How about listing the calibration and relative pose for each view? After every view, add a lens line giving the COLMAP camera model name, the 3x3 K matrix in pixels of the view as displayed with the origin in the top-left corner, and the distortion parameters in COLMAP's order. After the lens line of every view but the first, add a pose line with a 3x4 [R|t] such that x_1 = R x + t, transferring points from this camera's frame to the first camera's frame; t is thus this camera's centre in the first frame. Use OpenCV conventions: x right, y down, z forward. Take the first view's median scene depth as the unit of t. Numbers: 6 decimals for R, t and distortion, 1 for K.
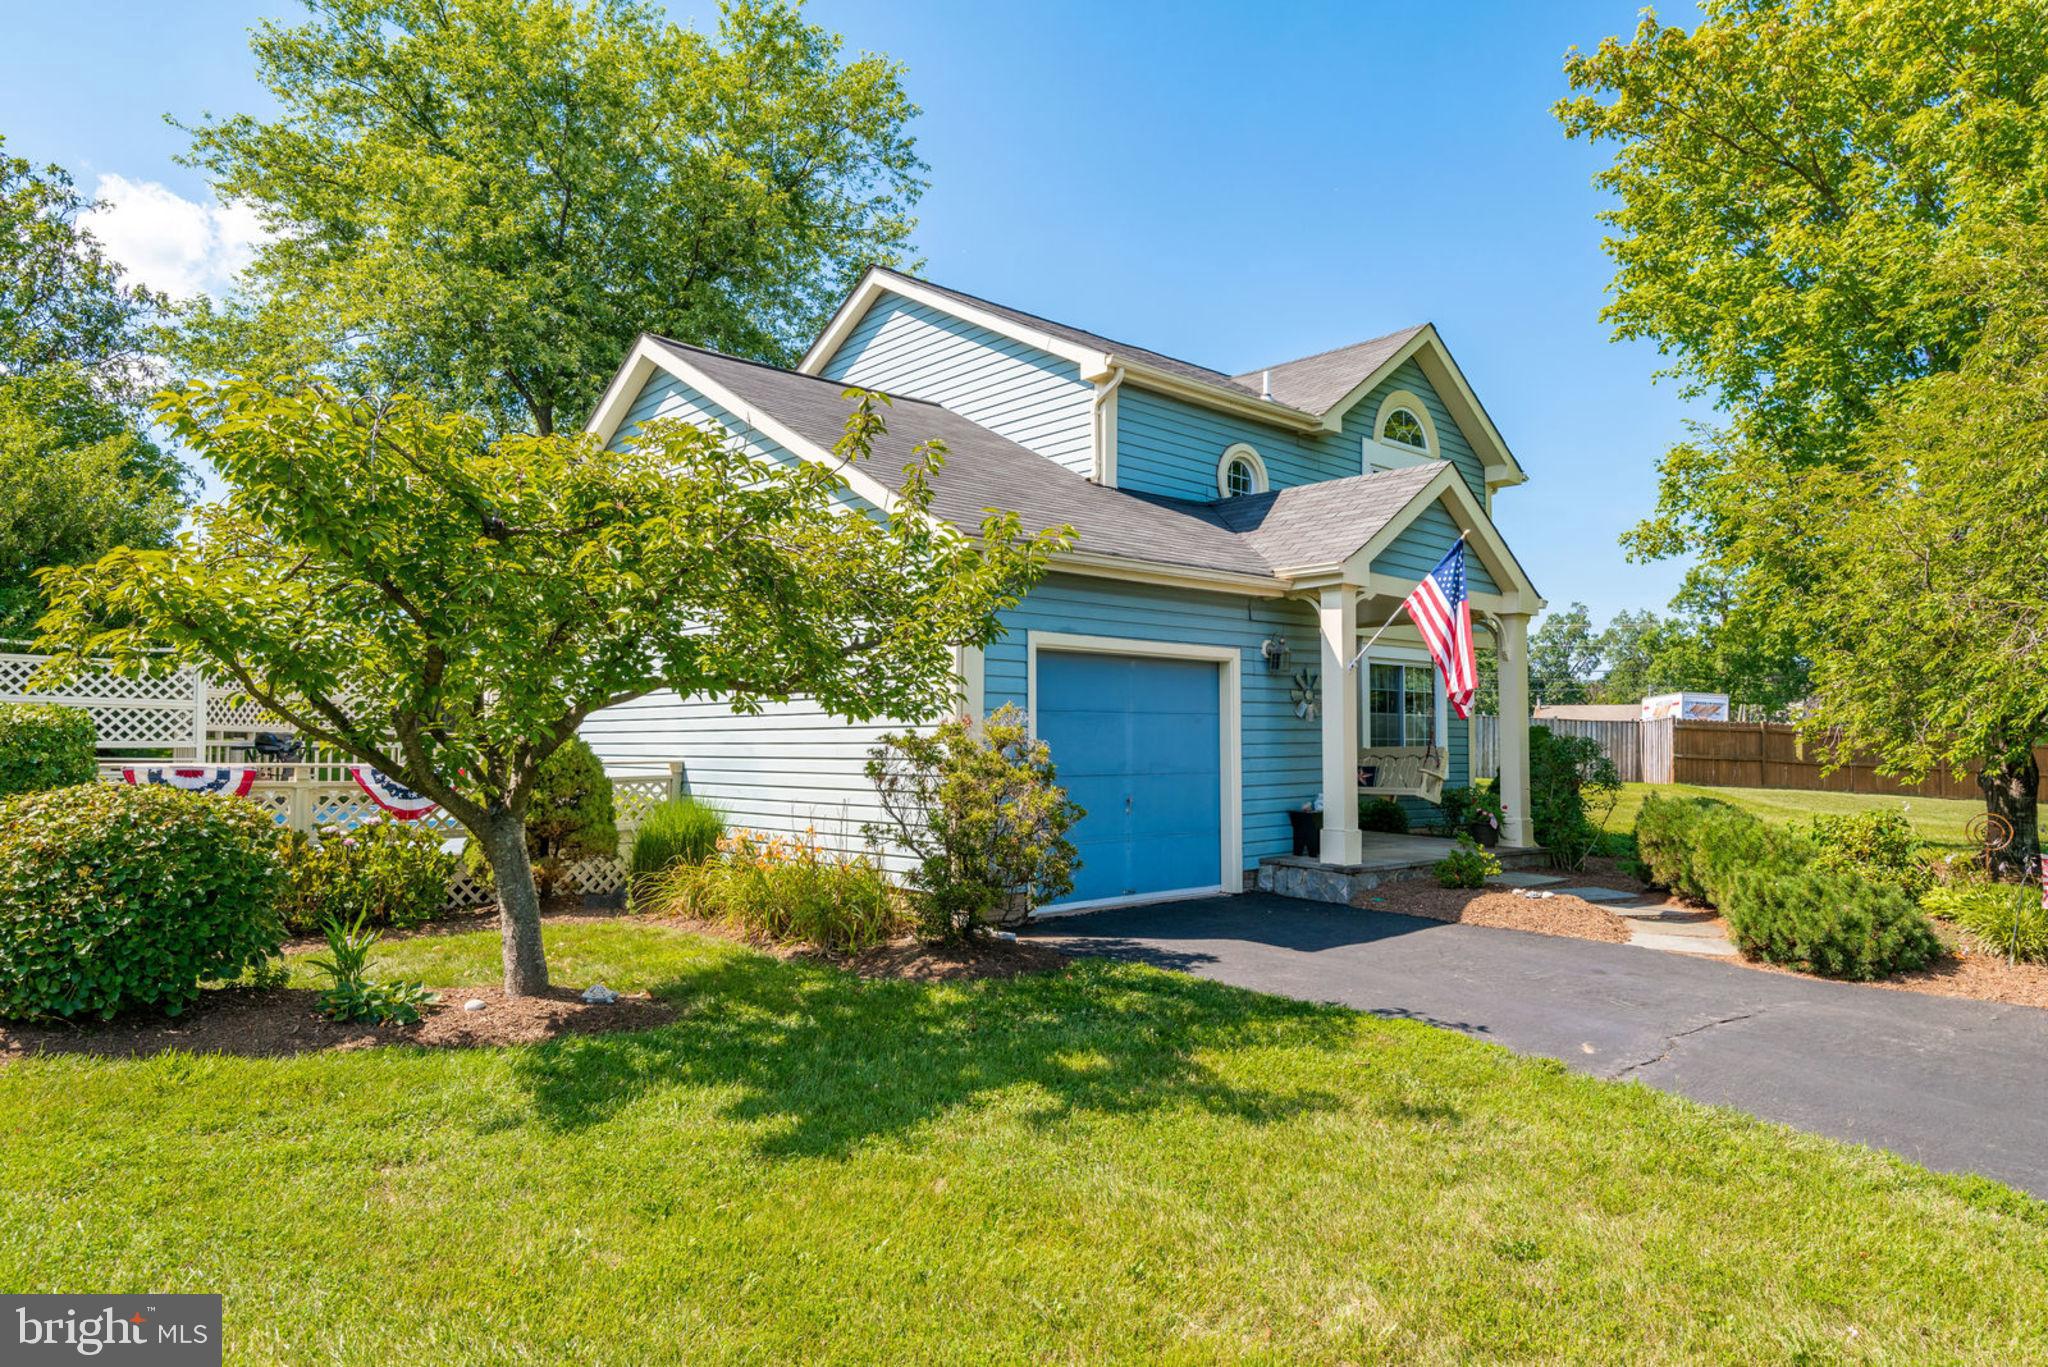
lens RADIAL K [[1251.5, 0, 1024.0], [0, 1251.5, 683.5], [0, 0, 1]] dist [0.016316, -0.000790]
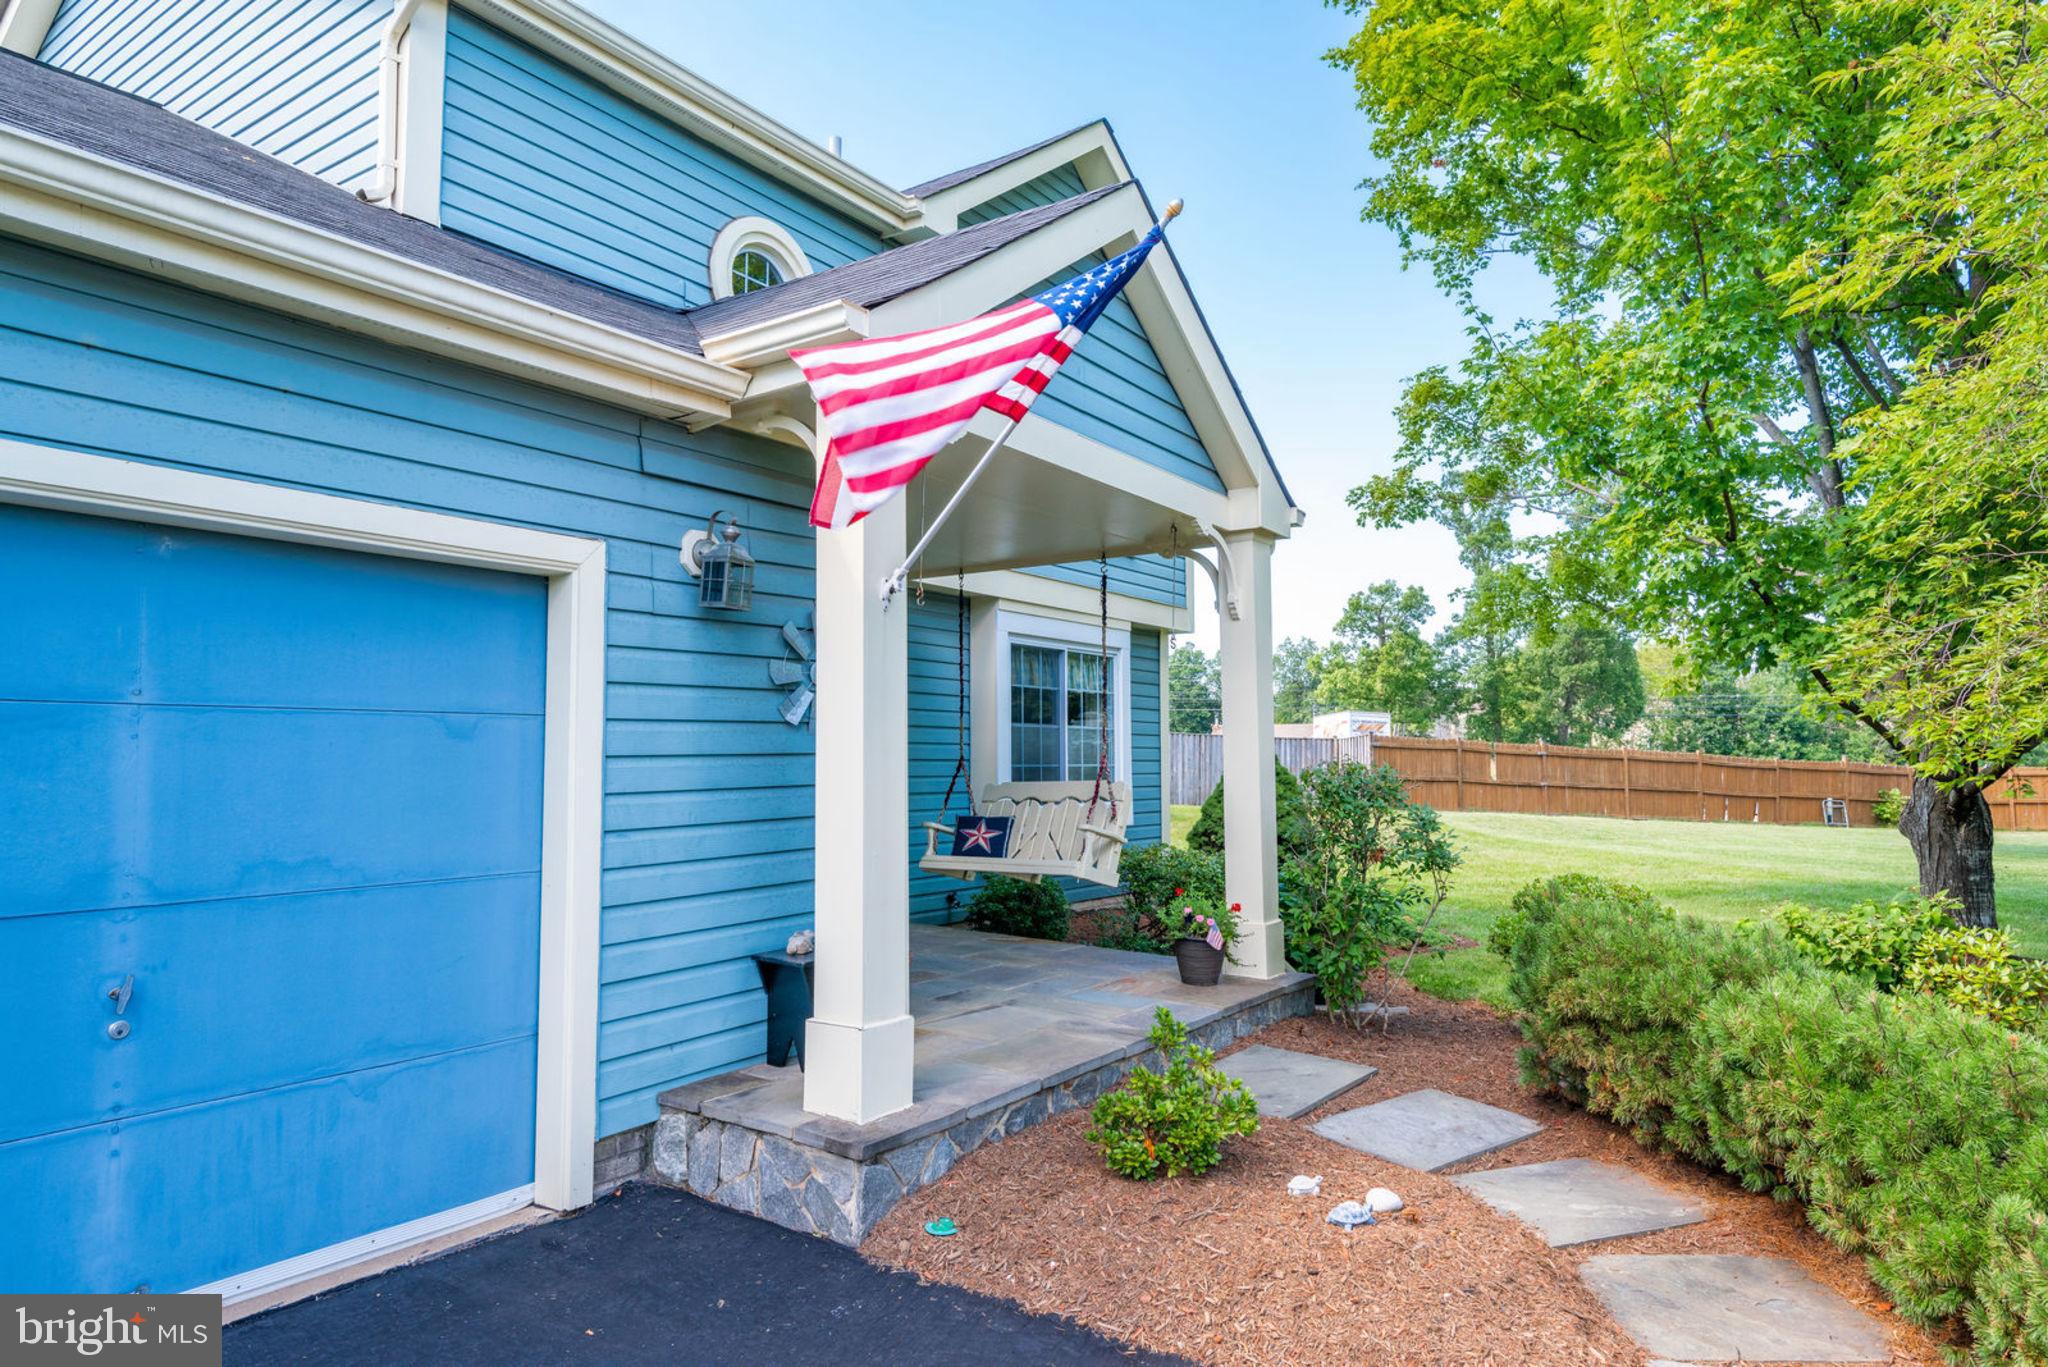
lens RADIAL K [[1179.9, 0, 1024.0], [0, 1179.9, 683.5], [0, 0, 1]] dist [0.014098, -0.000728]
pose [[0.972946, 0.008538, 0.230873, 0.184106], [-0.004163, 0.999802, -0.019433, 0.018313], [-0.230993, 0.017946, 0.972790, 0.539362]]
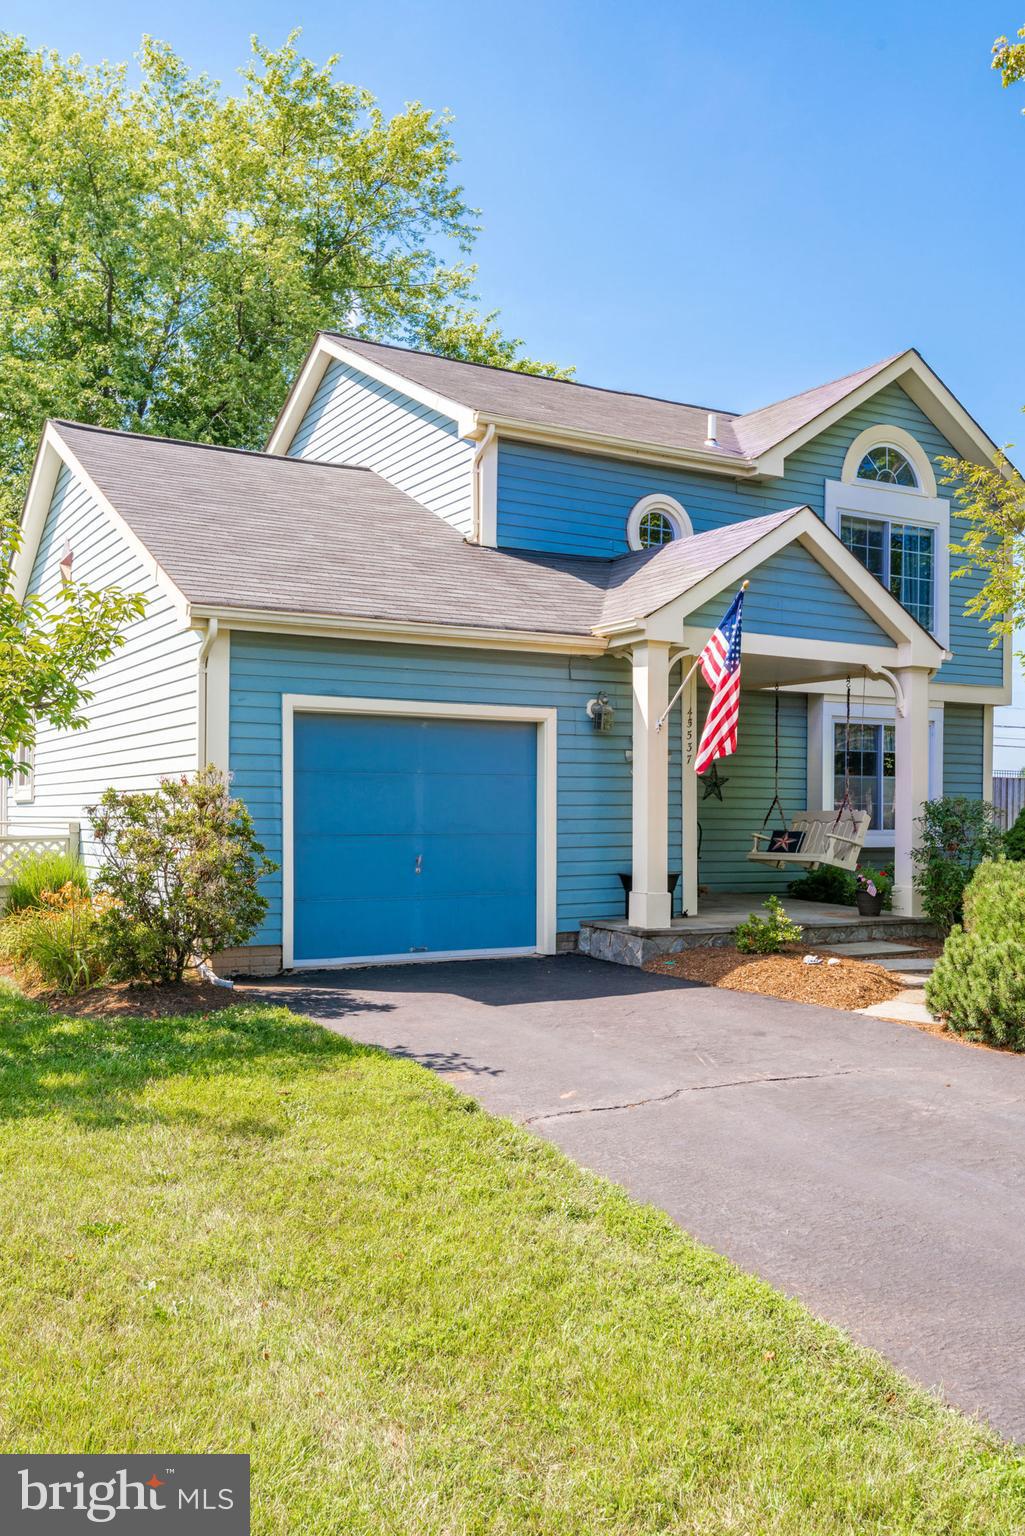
lens RADIAL K [[1318.0, 0, 515.7], [0, 1318.0, 820.6], [0, 0, 1]] dist [0.004588, 0.003887]
pose [[0.977509, 0.003190, -0.210869, 0.310576], [0.007628, 0.998697, 0.050466, 0.006497], [0.210755, -0.050939, 0.976211, -0.020653]]
